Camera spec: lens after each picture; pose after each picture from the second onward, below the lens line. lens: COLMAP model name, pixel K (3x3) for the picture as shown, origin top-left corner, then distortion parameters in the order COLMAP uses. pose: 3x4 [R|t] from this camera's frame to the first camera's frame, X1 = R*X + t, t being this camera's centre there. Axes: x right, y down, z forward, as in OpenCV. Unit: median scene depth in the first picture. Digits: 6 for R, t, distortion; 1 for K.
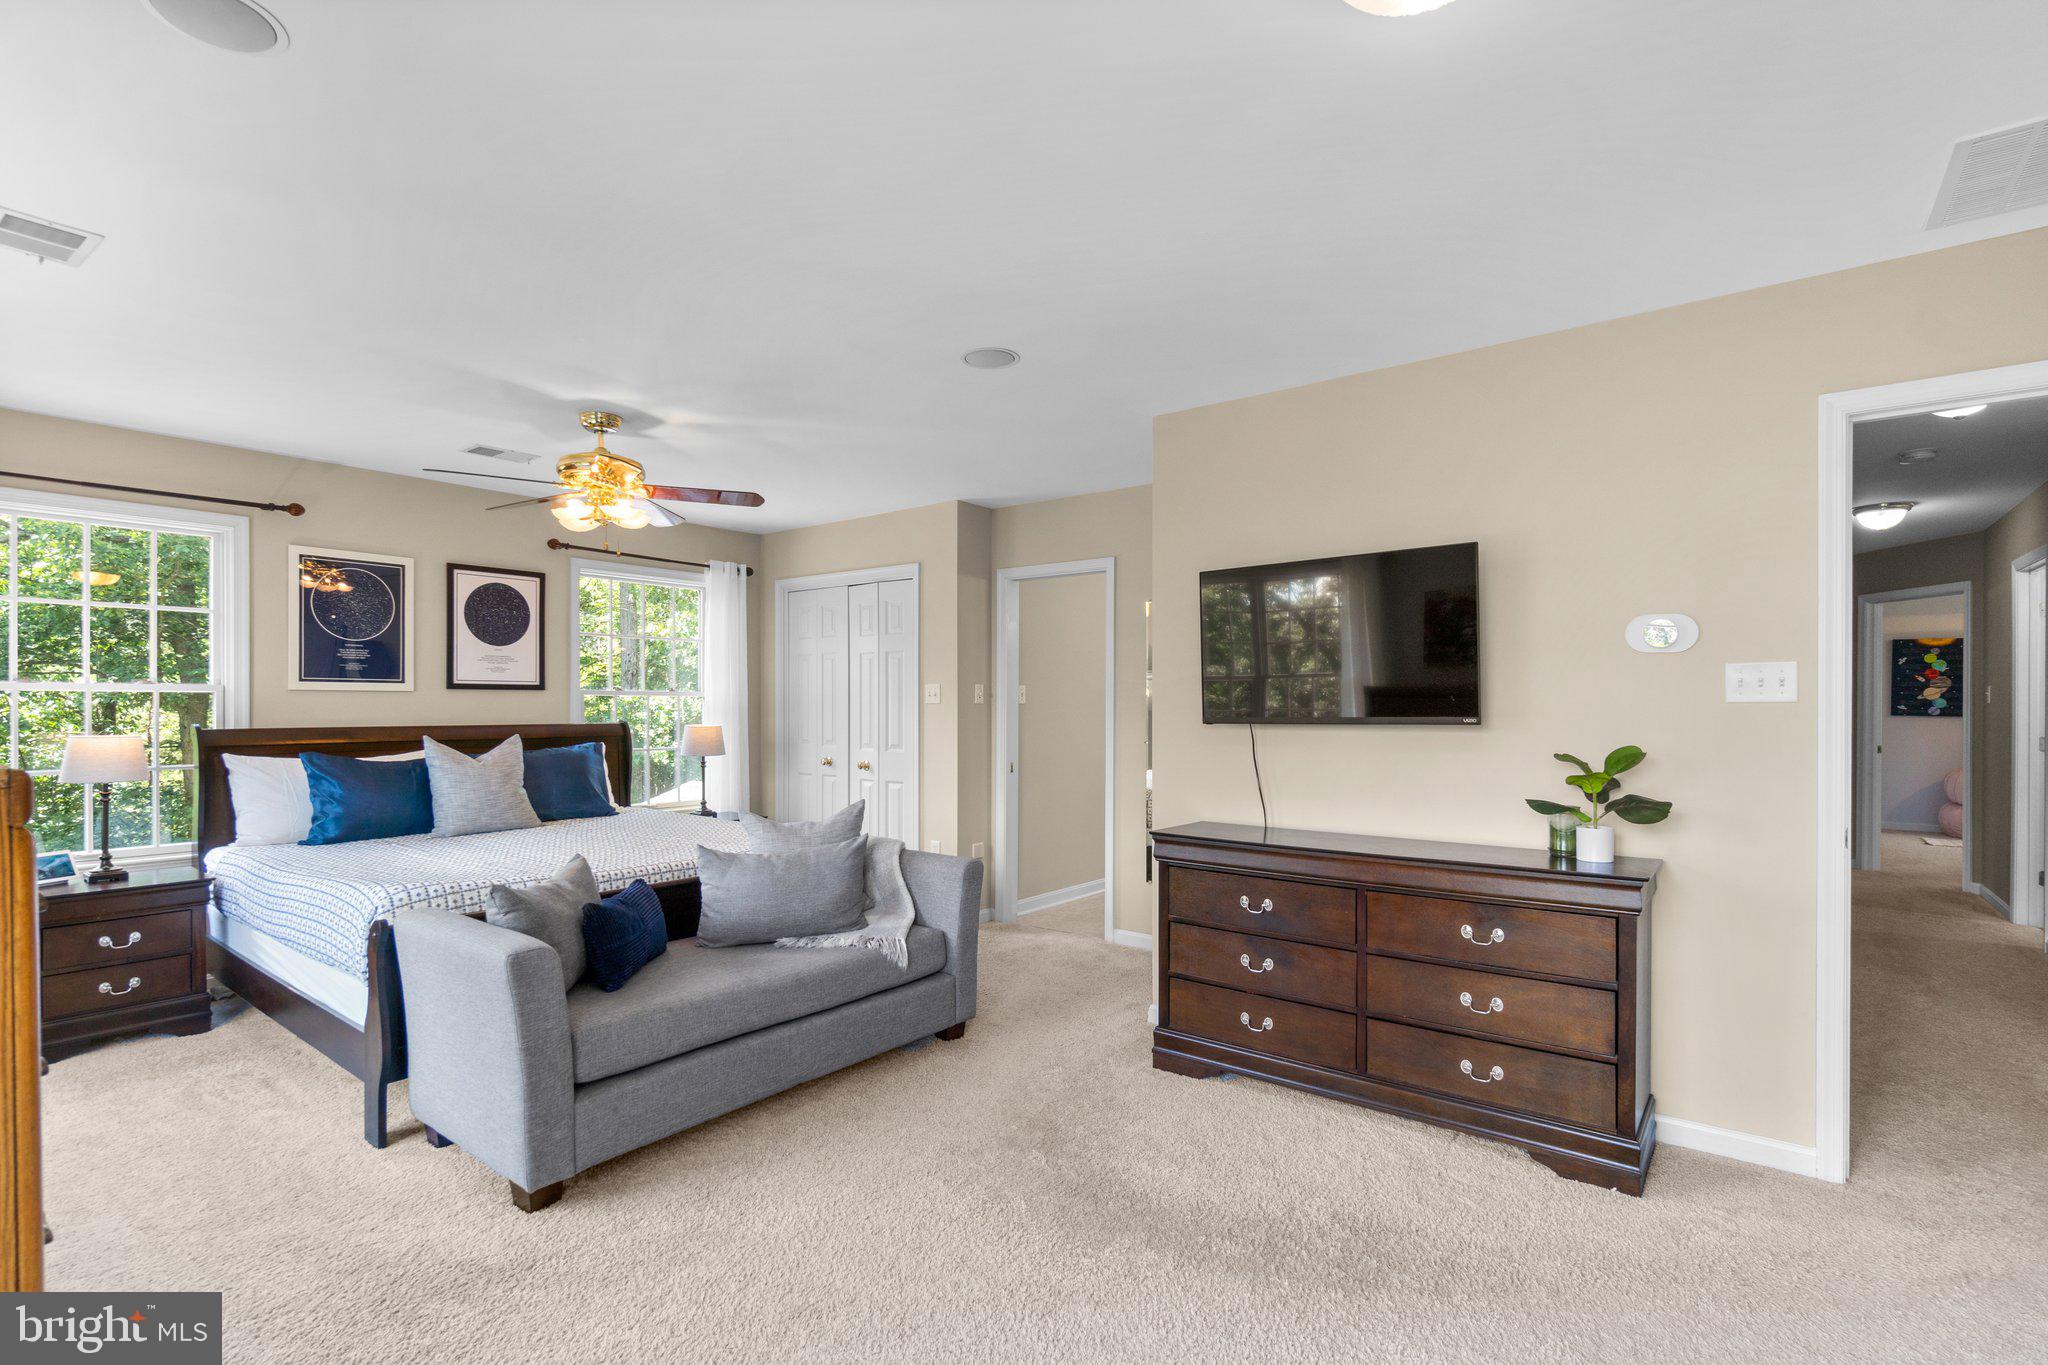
lens RADIAL K [[947.6, 0, 1012.7], [0, 947.6, 710.6], [0, 0, 1]] dist [-0.005439, 0.002241]
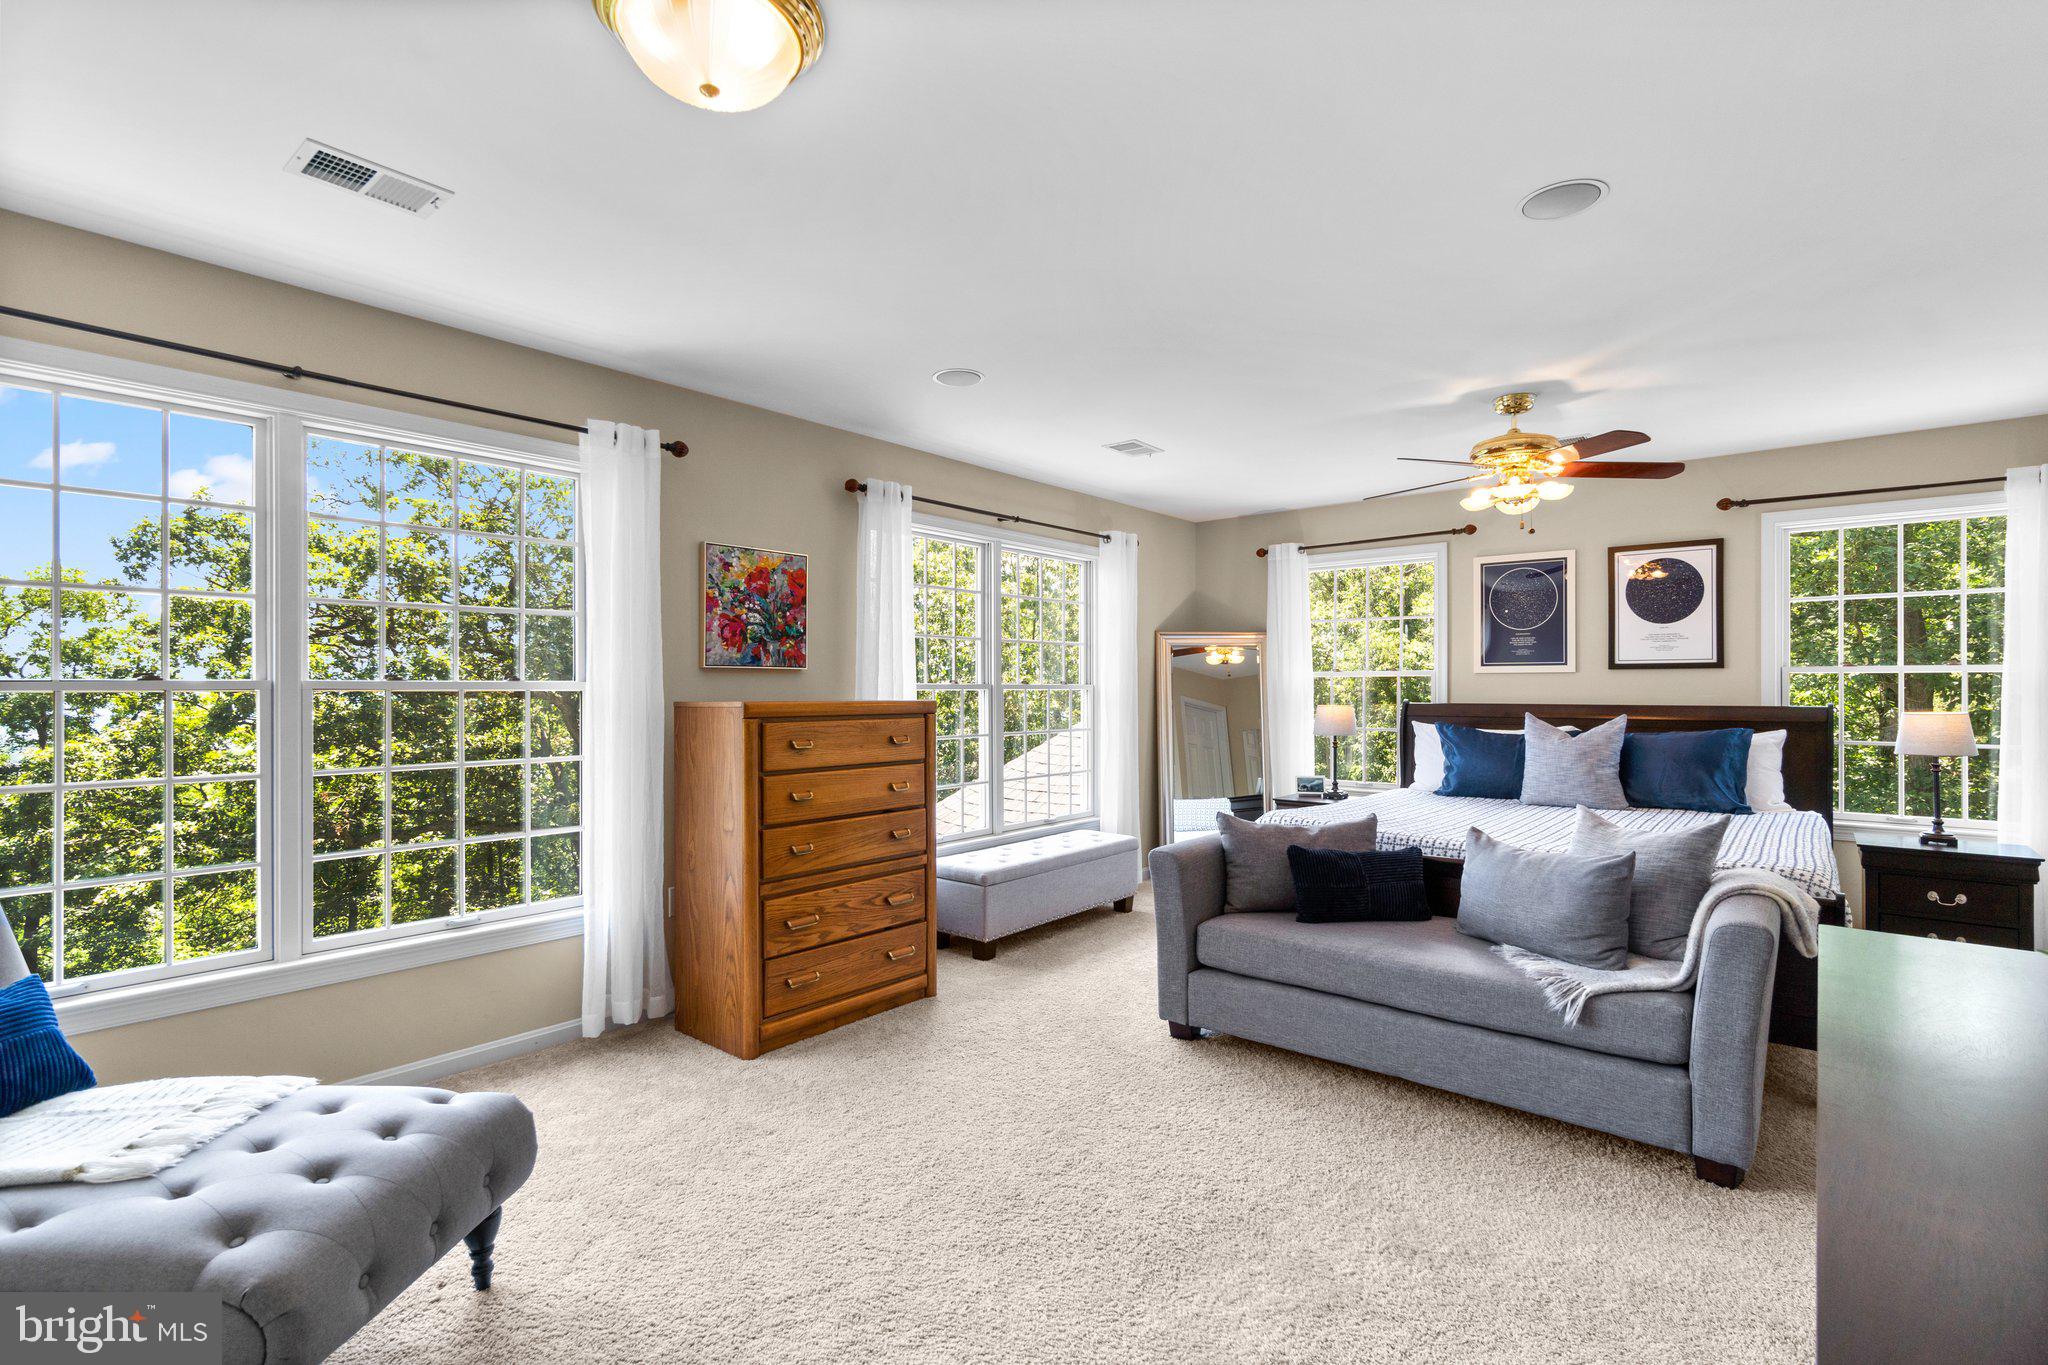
lens RADIAL K [[947.6, 0, 1022.9], [0, 947.6, 686.1], [0, 0, 1]] dist [-0.005439, 0.002241]
pose [[-0.026525, -0.003211, -0.999643, 0.485921], [-0.004470, 0.999985, -0.003093, 0.001325], [0.999638, 0.004386, -0.026539, 0.418428]]
